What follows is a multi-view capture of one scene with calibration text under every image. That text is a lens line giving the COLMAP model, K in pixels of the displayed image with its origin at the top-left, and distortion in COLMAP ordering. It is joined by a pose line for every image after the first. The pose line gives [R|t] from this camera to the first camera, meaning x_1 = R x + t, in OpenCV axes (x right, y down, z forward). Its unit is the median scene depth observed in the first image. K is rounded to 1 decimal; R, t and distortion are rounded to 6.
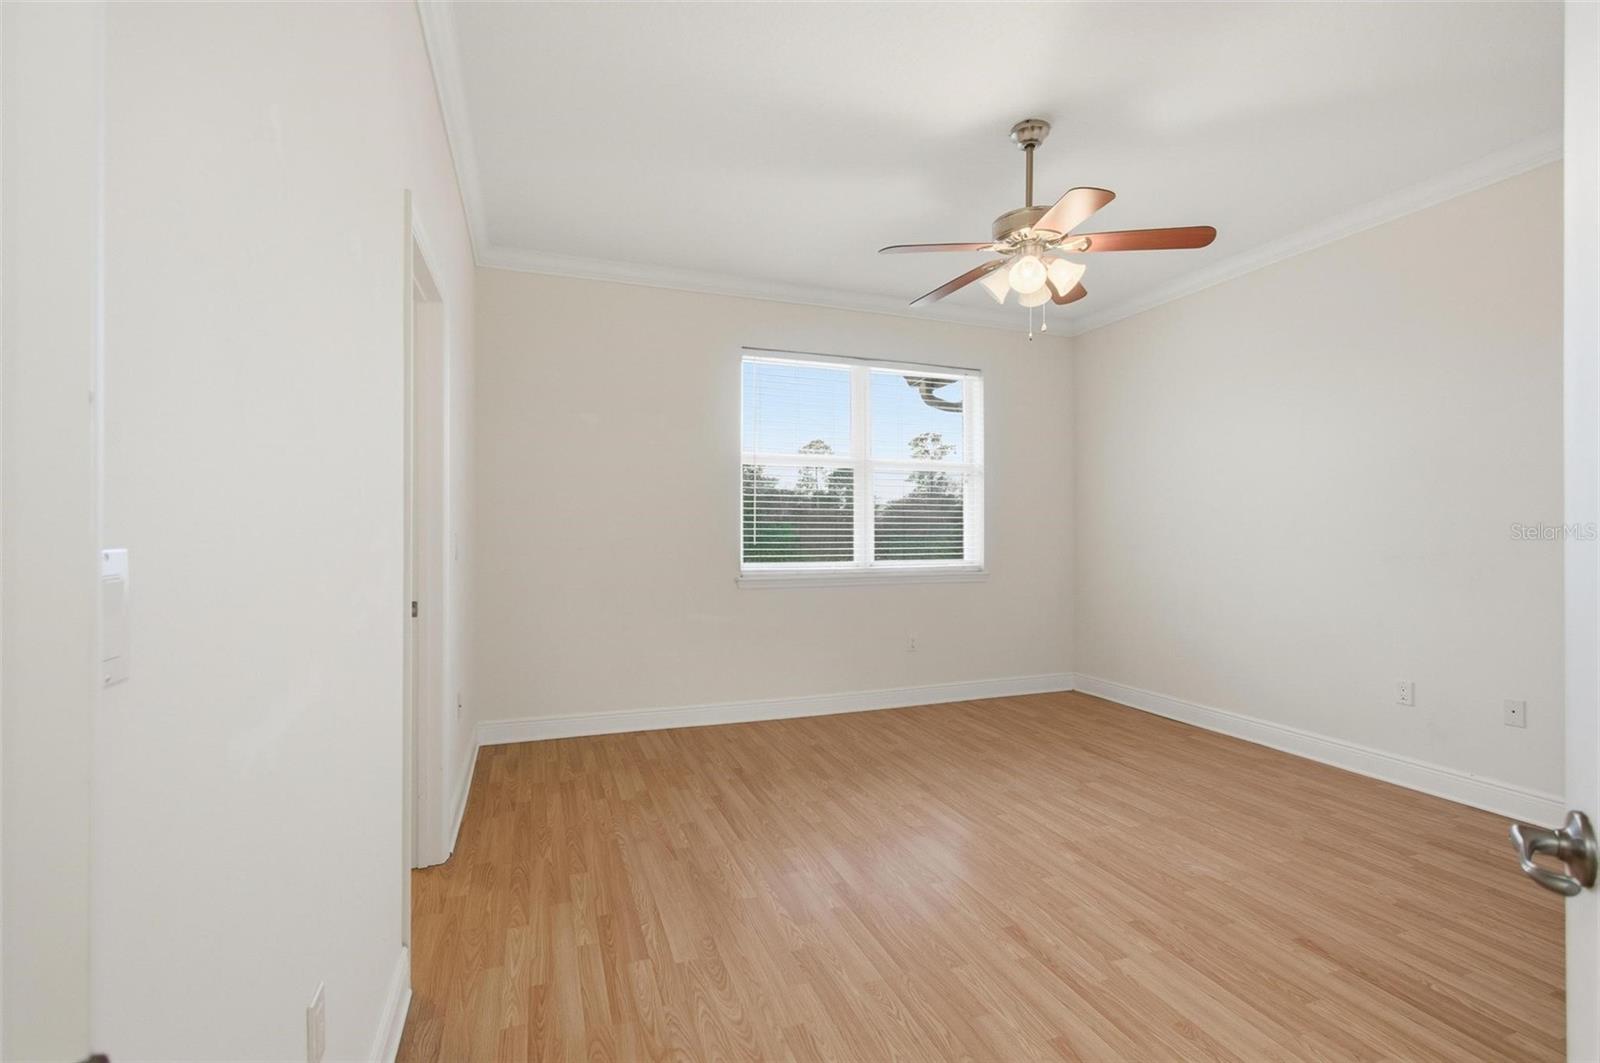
lens RADIAL K [[705.2, 0, 796.9], [0, 705.2, 527.6], [0, 0, 1]] dist [-0.027205, 0.020833]
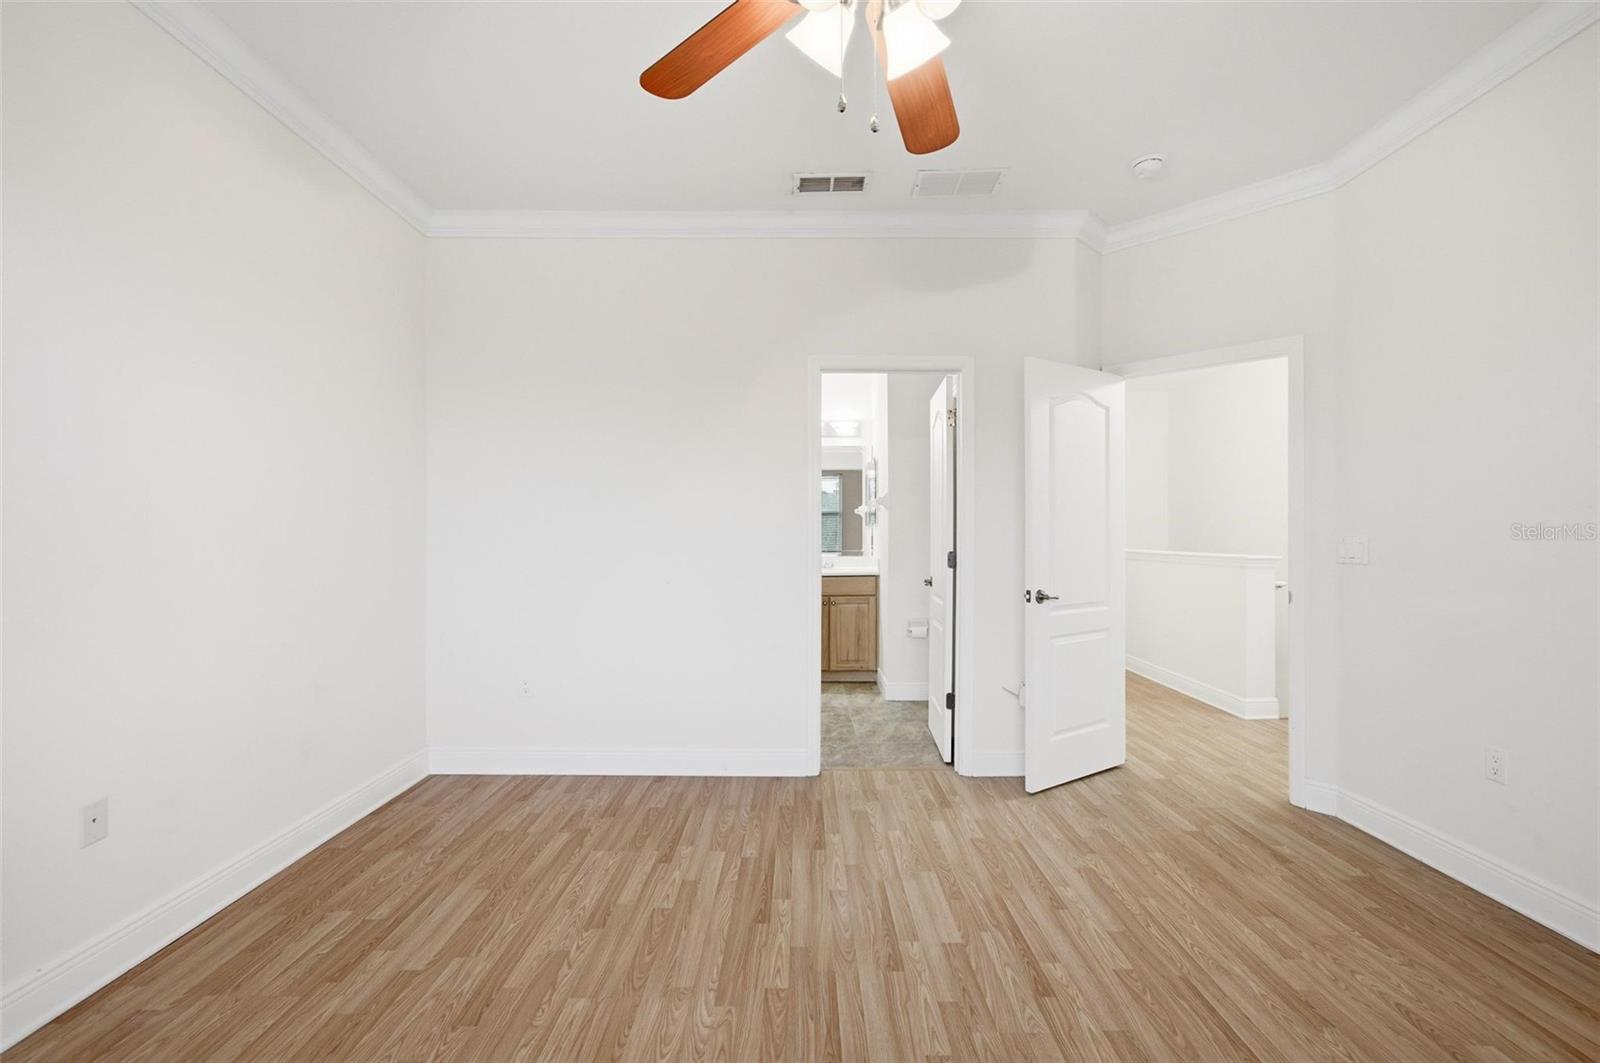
lens RADIAL K [[711.6, 0, 798.9], [0, 711.6, 529.0], [0, 0, 1]] dist [-0.020809, 0.019131]
pose [[-0.935778, 0.004829, 0.352558, 0.218303], [-0.000019, 0.999906, -0.013745, 0.008979], [-0.352591, -0.012869, -0.935689, 1.509317]]
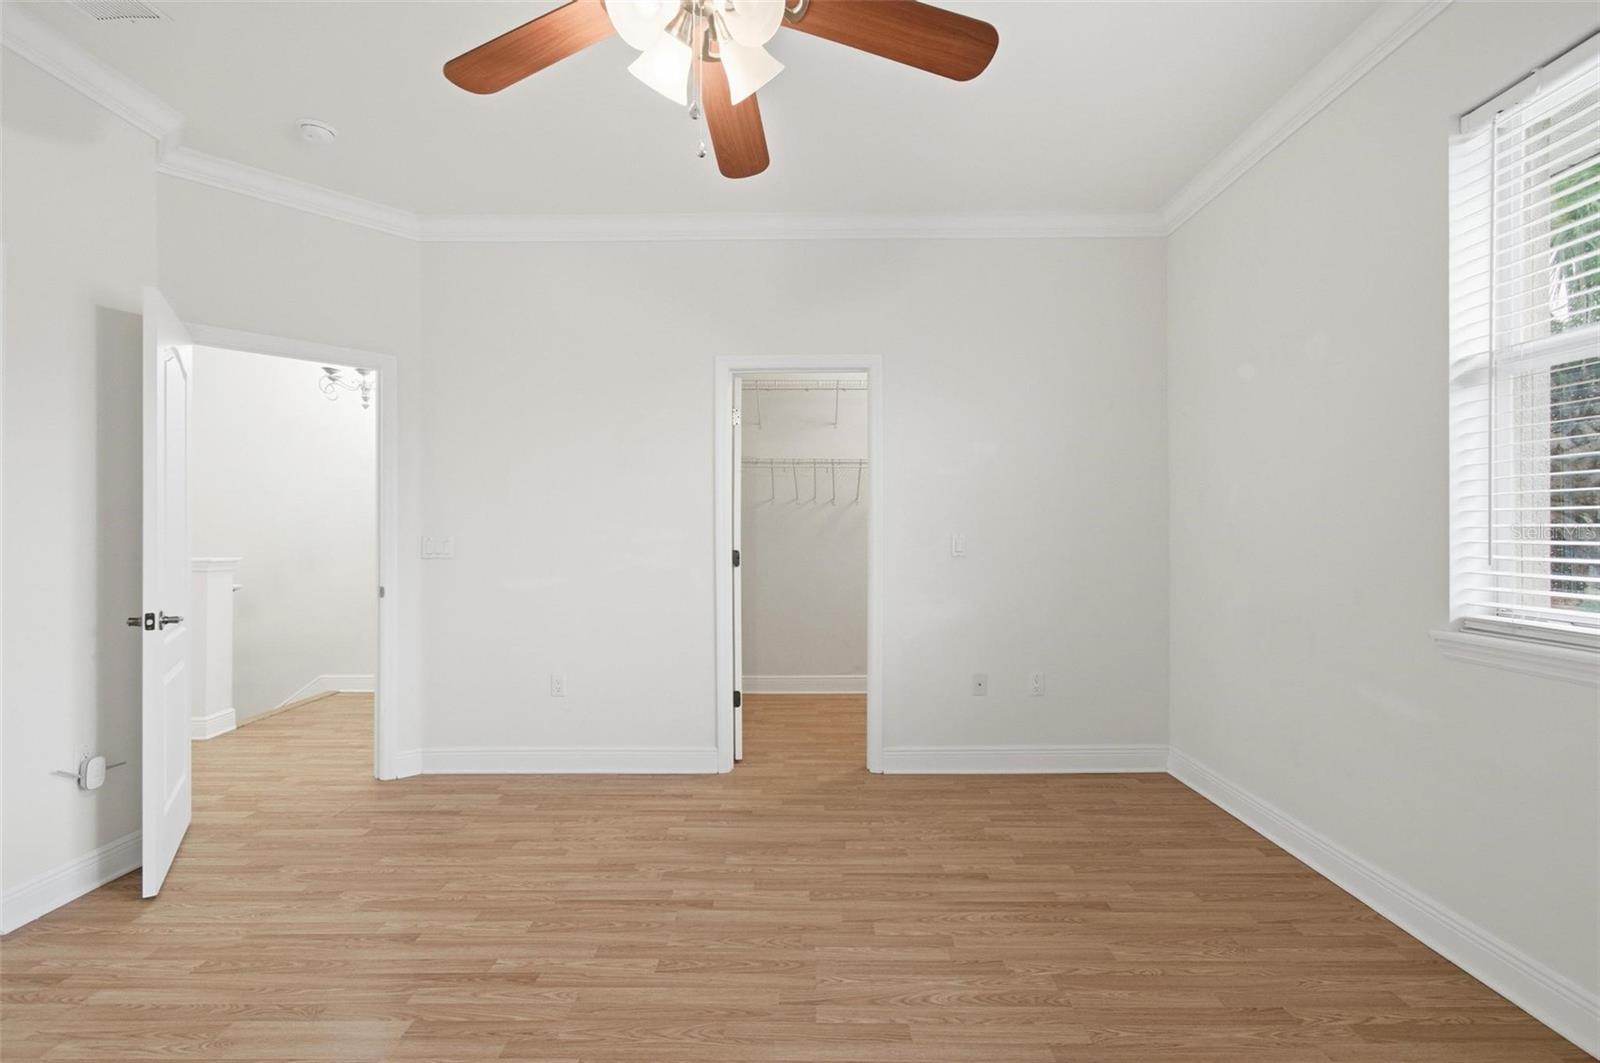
lens RADIAL K [[708.2, 0, 798.8], [0, 708.2, 524.4], [0, 0, 1]] dist [0.000380, 0.000956]
pose [[-0.353468, -0.008700, -0.935406, 0.809472], [0.008430, 0.999887, -0.012485, 0.006108], [0.935409, -0.012299, -0.353355, 1.284005]]
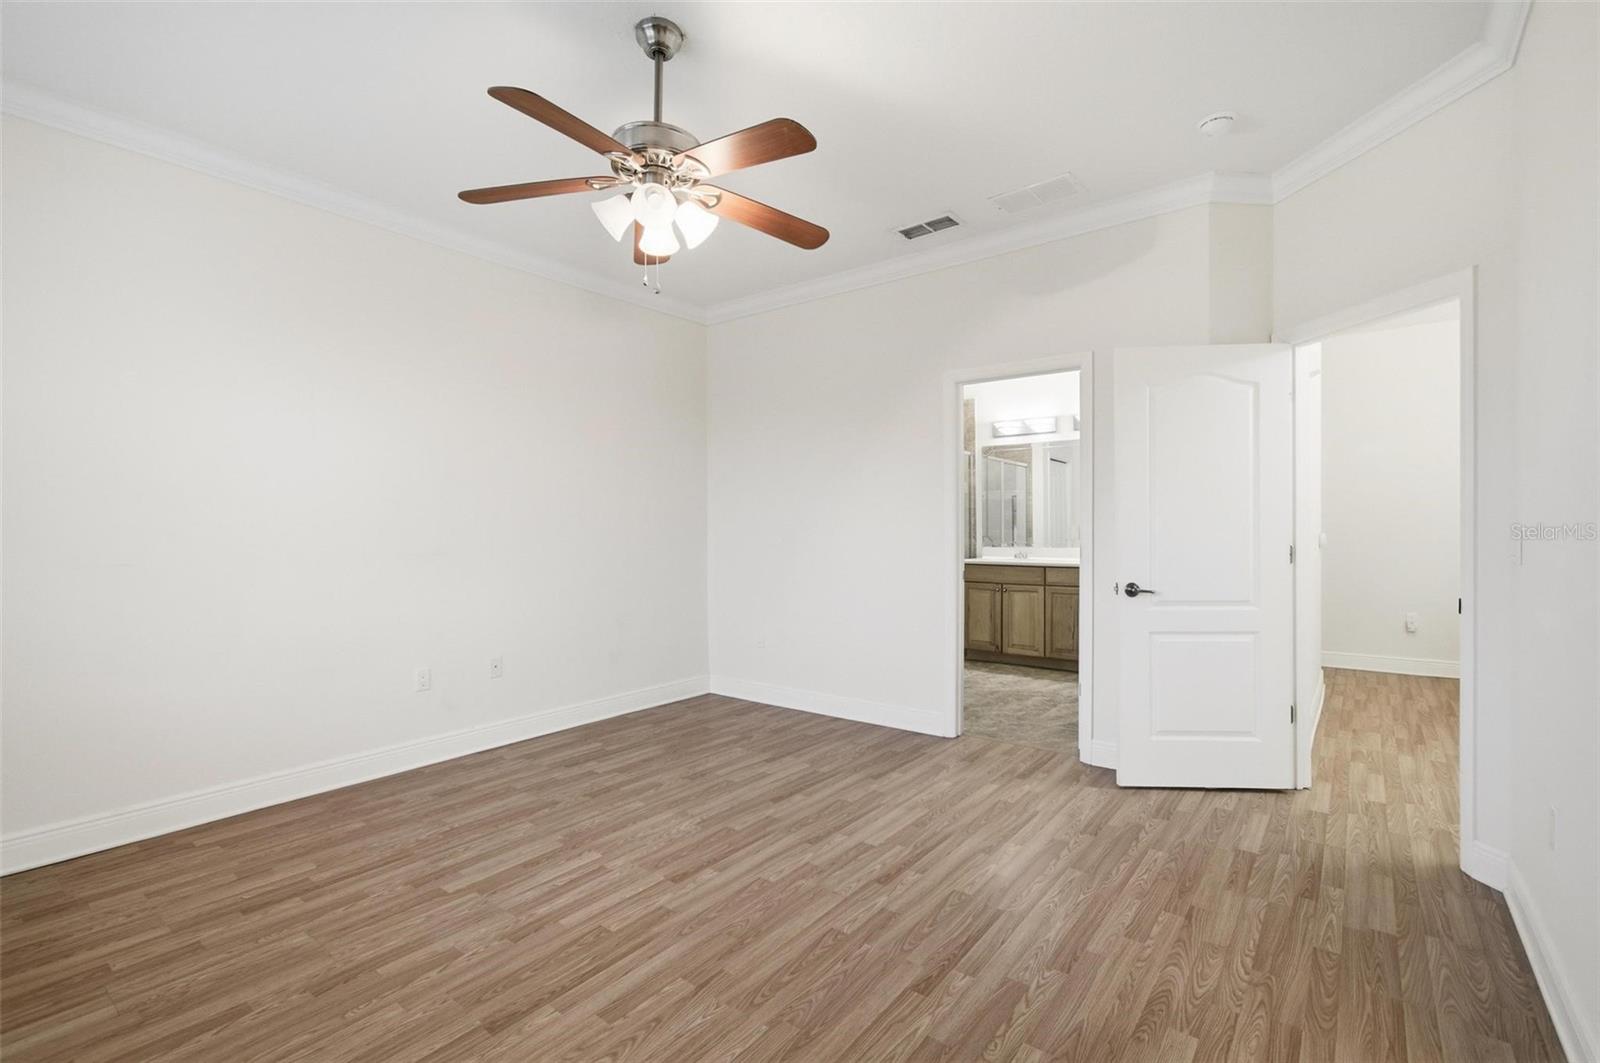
lens RADIAL K [[718.9, 0, 799.9], [0, 718.9, 530.3], [0, 0, 1]] dist [-0.001619, 0.001713]
pose [[-0.526774, 0.001564, 0.850004, -0.471563], [0.000673, 0.999999, -0.001423, 0.009361], [-0.850005, -0.000177, -0.526774, 1.339563]]
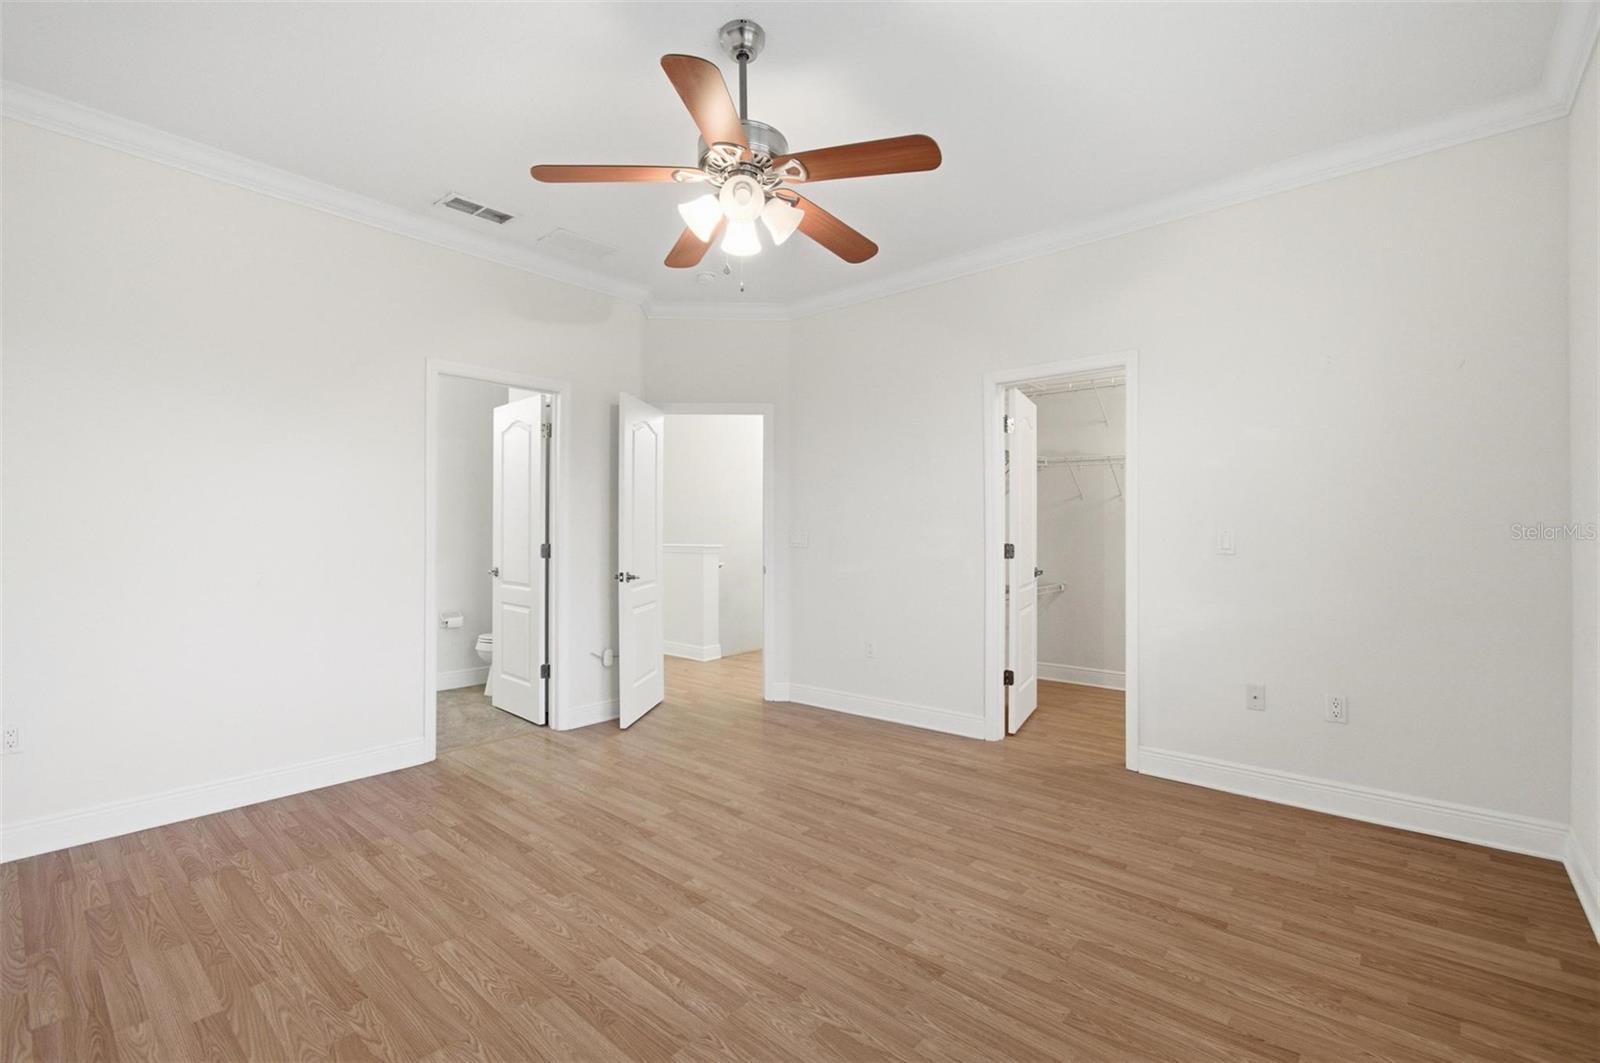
lens RADIAL K [[705.2, 0, 796.9], [0, 705.2, 527.6], [0, 0, 1]] dist [-0.027205, 0.020833]
pose [[-0.879172, 0.000658, -0.476504, 0.680424], [0.004749, 0.999961, -0.007382, 0.010200], [0.476481, -0.008753, -0.879141, 1.789913]]
